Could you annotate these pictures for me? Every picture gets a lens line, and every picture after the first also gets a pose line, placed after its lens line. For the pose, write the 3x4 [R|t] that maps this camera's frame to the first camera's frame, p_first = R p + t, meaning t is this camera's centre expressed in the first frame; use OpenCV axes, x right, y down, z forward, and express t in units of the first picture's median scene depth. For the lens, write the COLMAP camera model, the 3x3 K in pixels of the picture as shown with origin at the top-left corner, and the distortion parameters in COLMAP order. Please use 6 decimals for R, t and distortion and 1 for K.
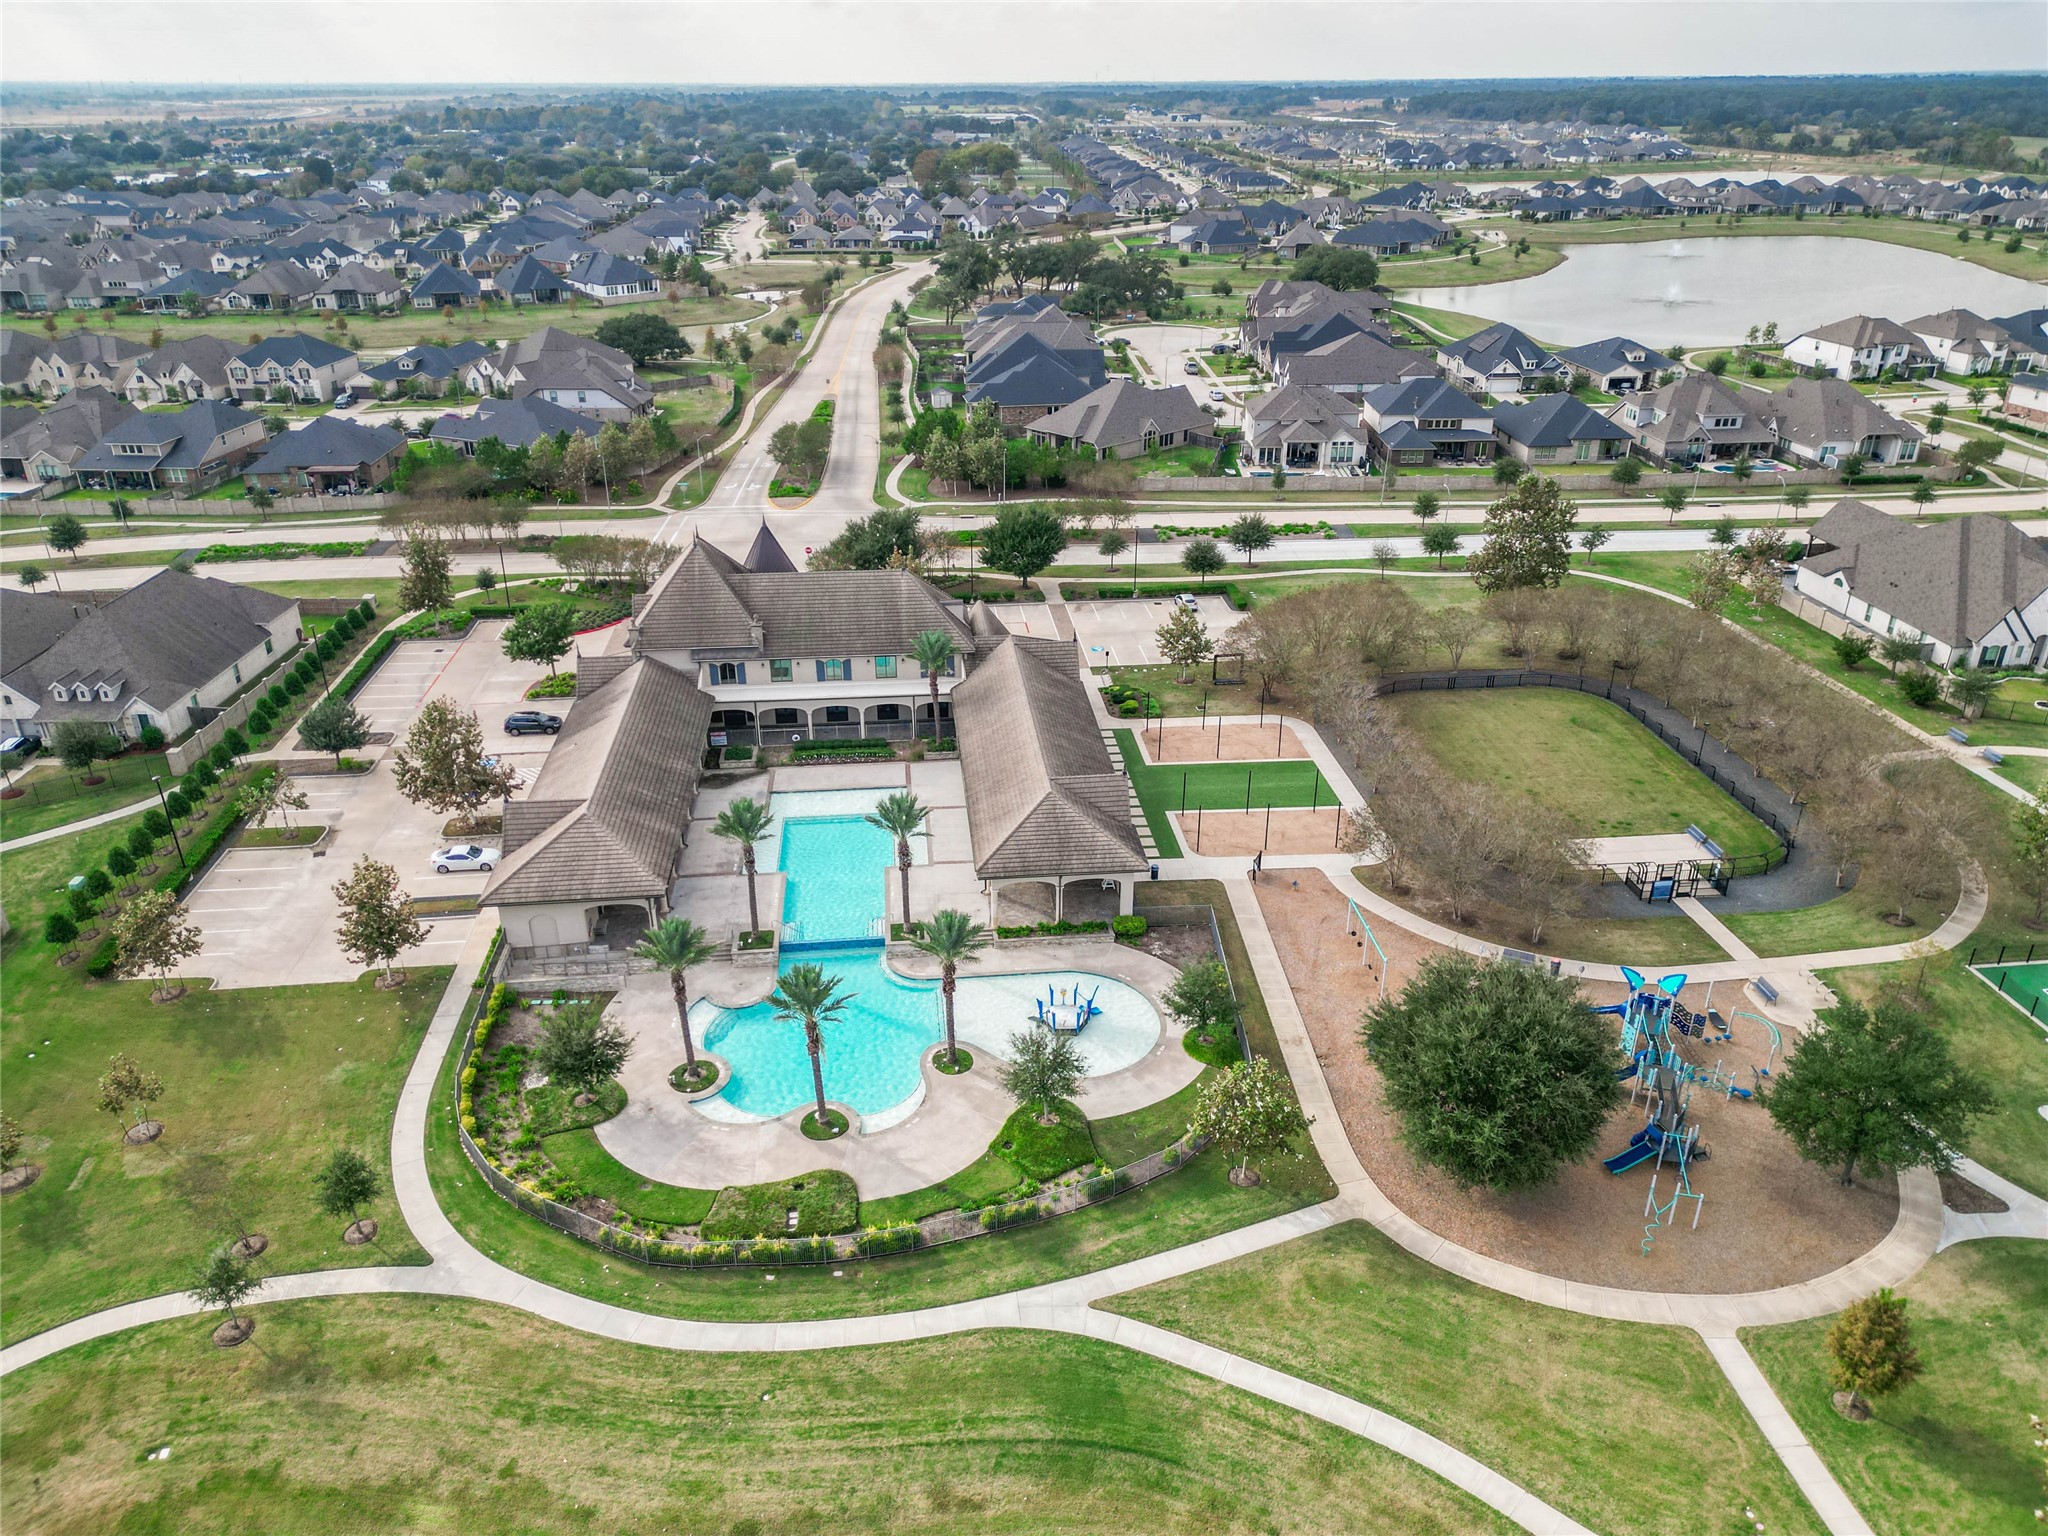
lens RADIAL K [[1425.8, 0, 1016.2], [0, 1425.8, 771.8], [0, 0, 1]] dist [0.065954, -0.061077]
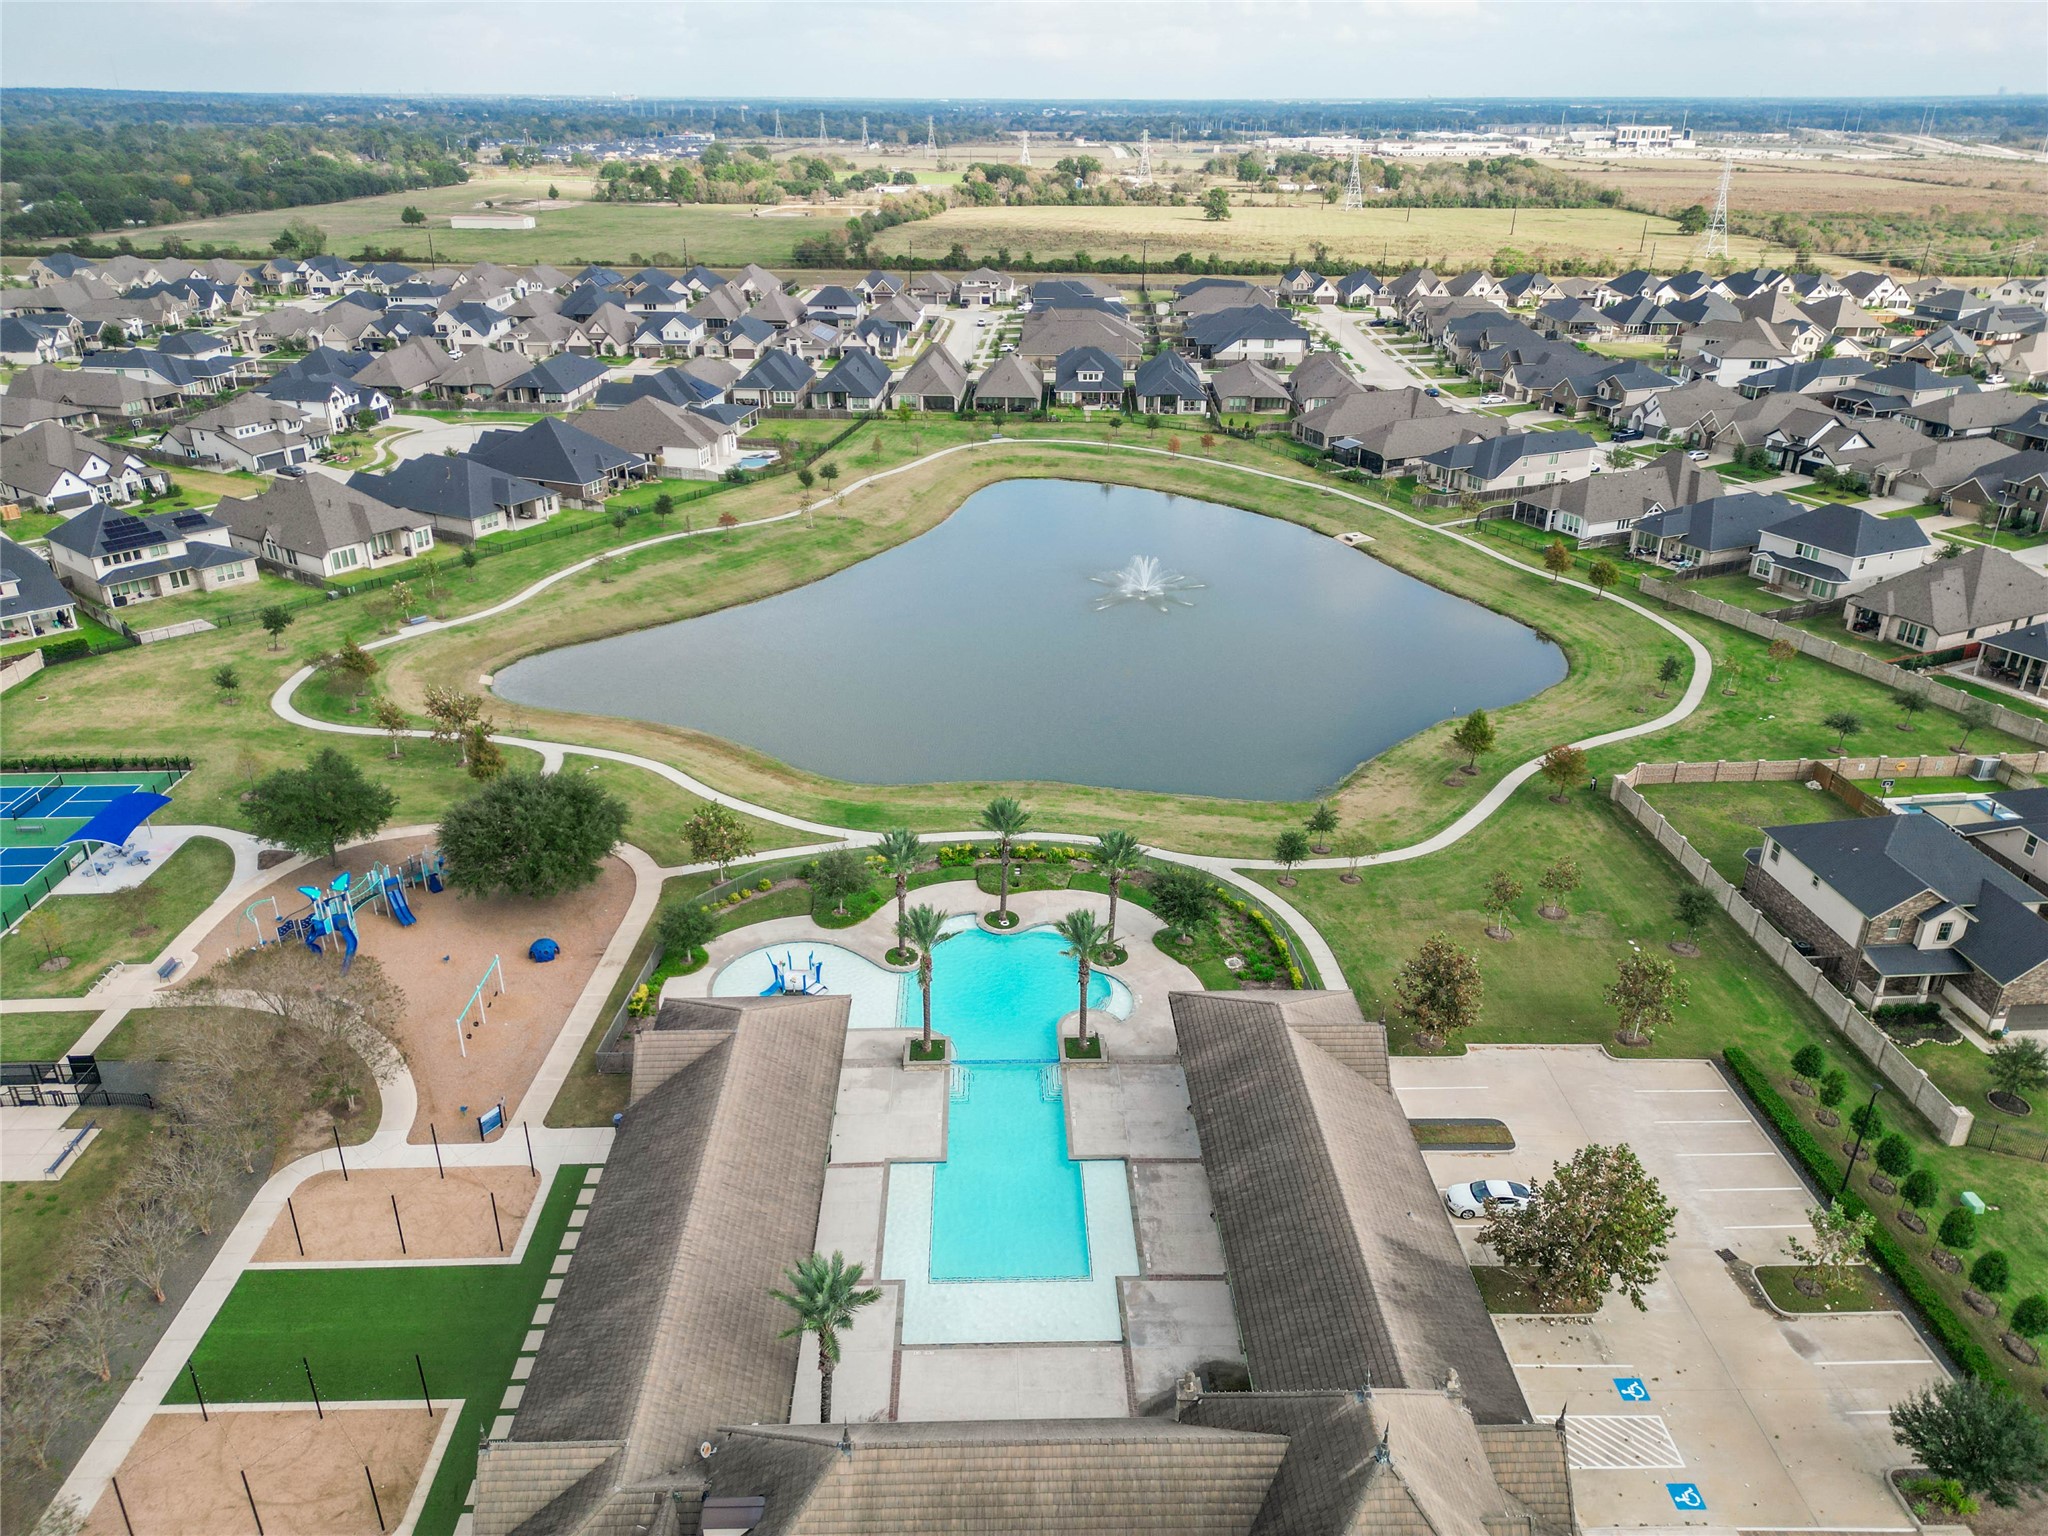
lens RADIAL K [[1425.8, 0, 1016.2], [0, 1425.8, 771.8], [0, 0, 1]] dist [0.065954, -0.061077]
pose [[-0.997088, -0.028503, 0.070735, -0.116952], [0.036821, 0.632325, 0.773828, -0.437050], [-0.066784, 0.774179, -0.629434, 0.852821]]
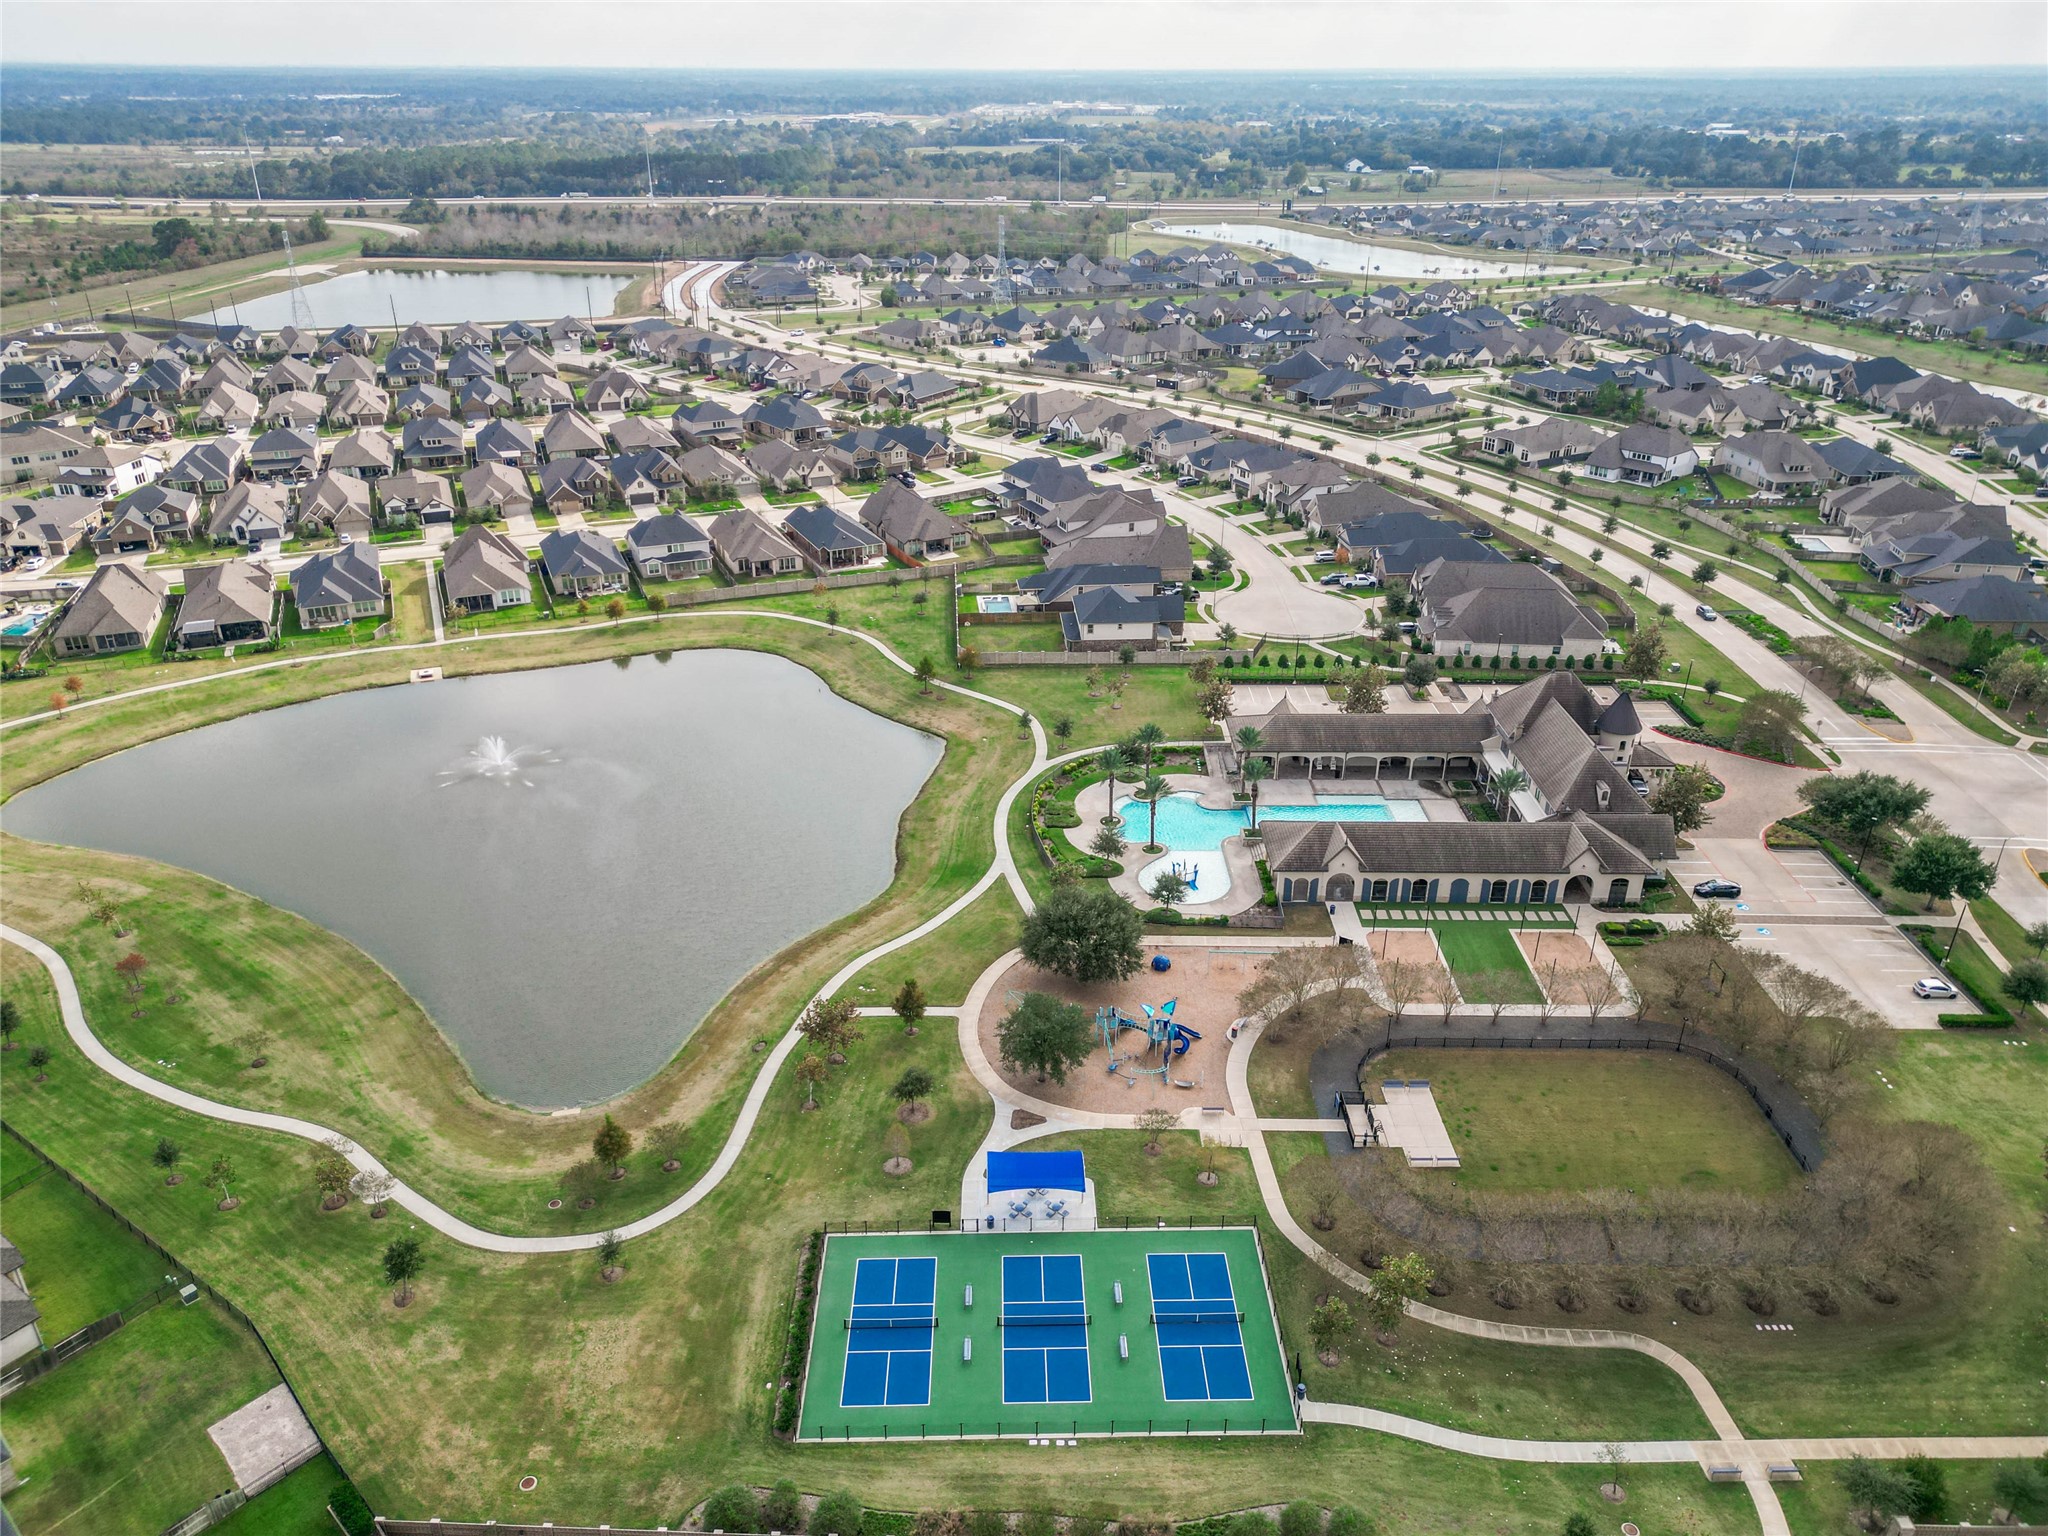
lens RADIAL K [[1425.8, 0, 1016.2], [0, 1425.8, 771.8], [0, 0, 1]] dist [0.065954, -0.061077]
pose [[-0.100113, 0.441875, -0.891473, 0.937633], [-0.432727, 0.787464, 0.438916, -0.376378], [0.895949, 0.429705, 0.112376, 0.275929]]
